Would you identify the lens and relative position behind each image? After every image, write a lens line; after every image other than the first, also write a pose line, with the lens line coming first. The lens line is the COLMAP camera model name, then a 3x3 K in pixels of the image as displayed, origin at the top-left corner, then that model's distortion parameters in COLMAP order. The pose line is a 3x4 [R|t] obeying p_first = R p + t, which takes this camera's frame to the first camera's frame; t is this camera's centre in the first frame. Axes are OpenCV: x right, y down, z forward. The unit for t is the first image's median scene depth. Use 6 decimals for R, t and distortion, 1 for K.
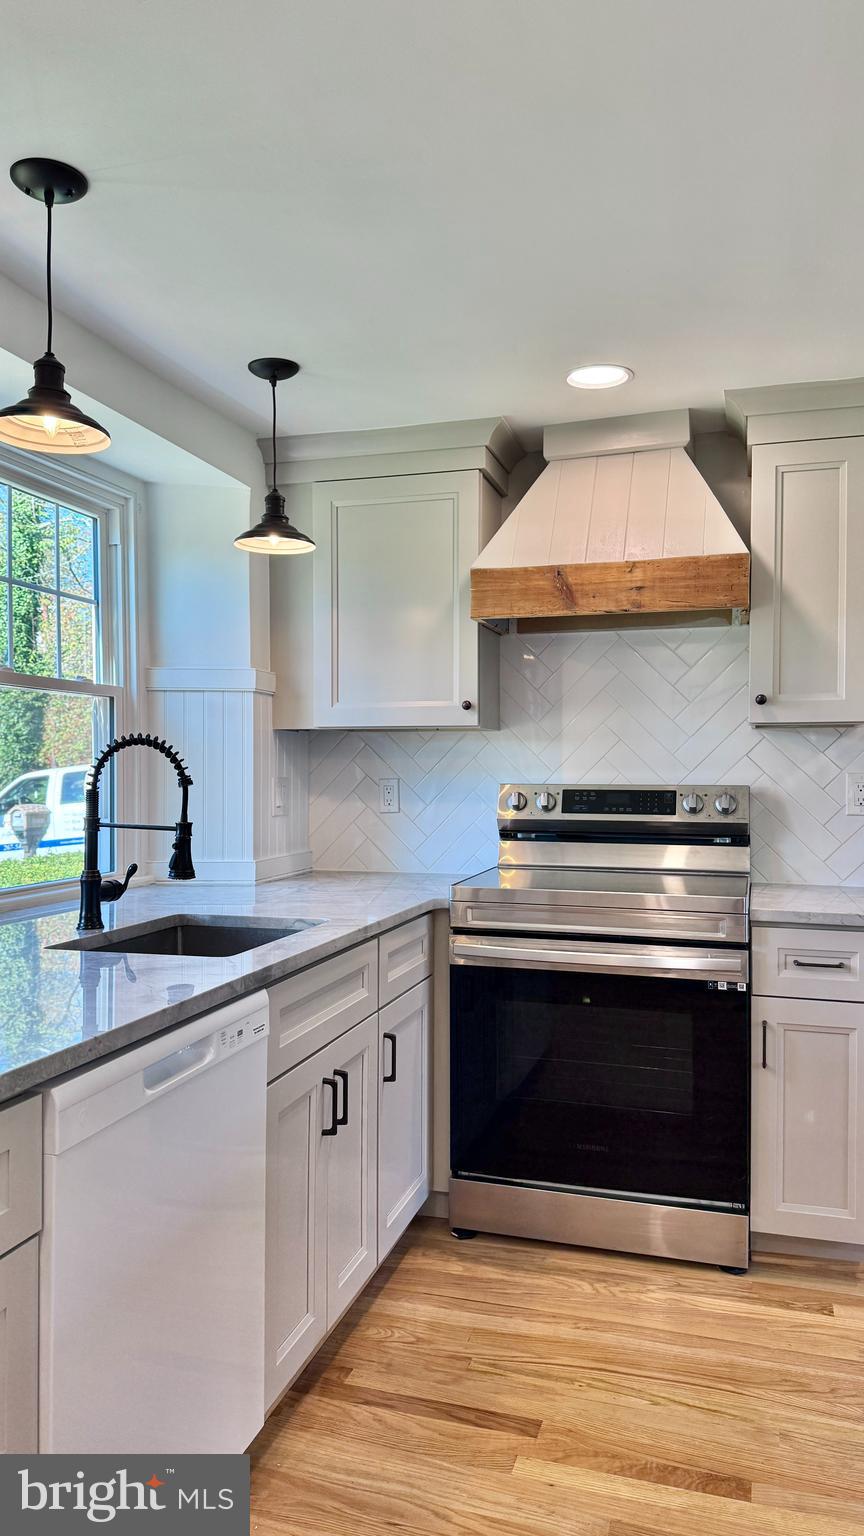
lens RADIAL K [[1086.4, 0, 414.7], [0, 1086.4, 777.4], [0, 0, 1]] dist [0.081733, -0.103540]
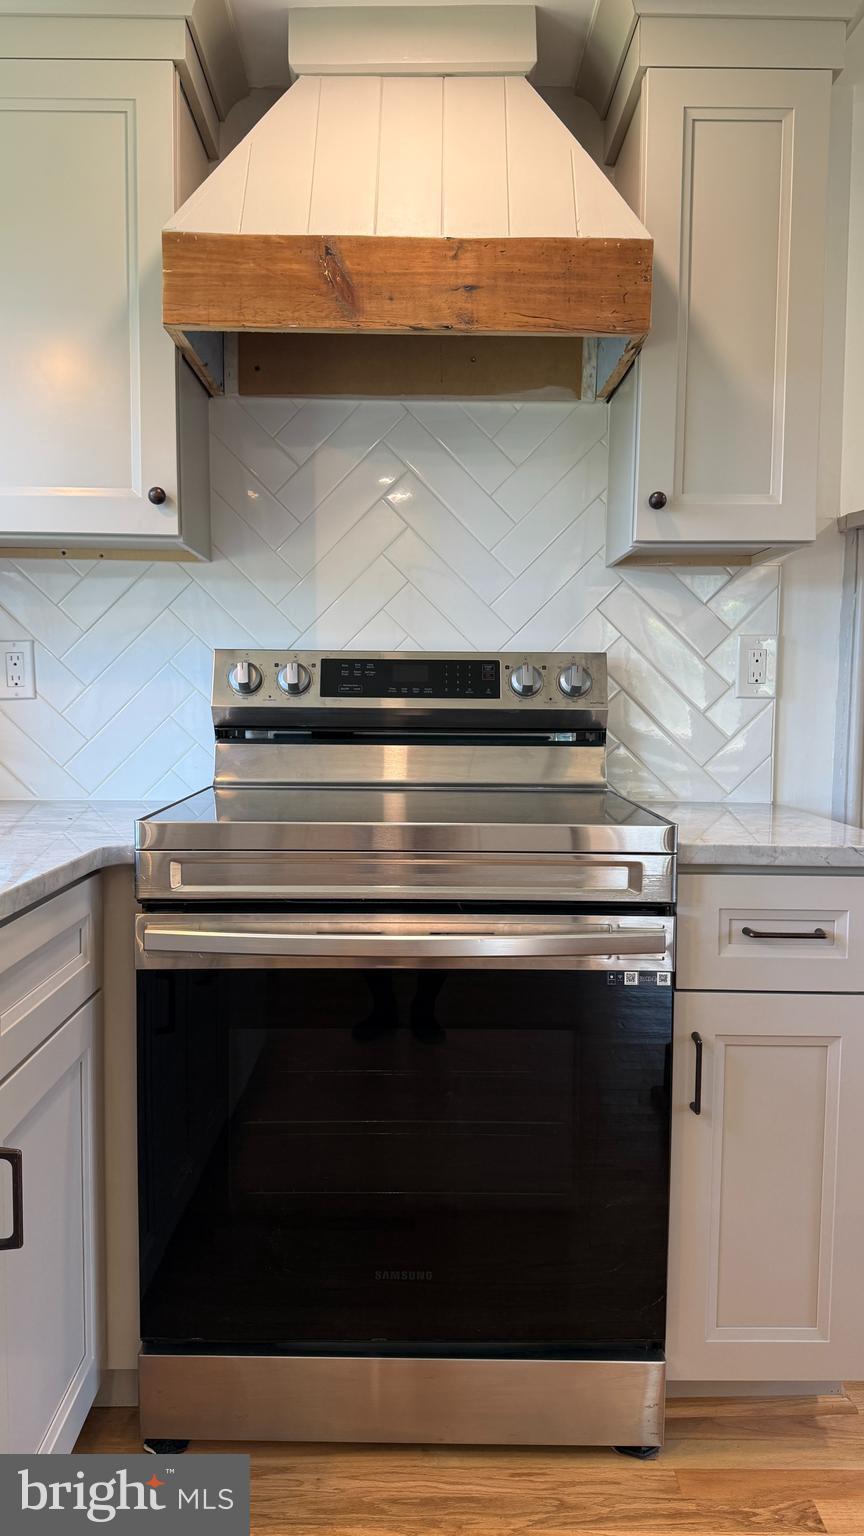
lens RADIAL K [[1090.1, 0, 430.7], [0, 1090.1, 775.0], [0, 0, 1]] dist [0.081420, -0.115819]
pose [[0.951164, -0.016907, 0.308221, 0.005357], [-0.001845, 0.998170, 0.060447, 0.045352], [-0.308679, -0.058063, 0.949392, 0.456264]]
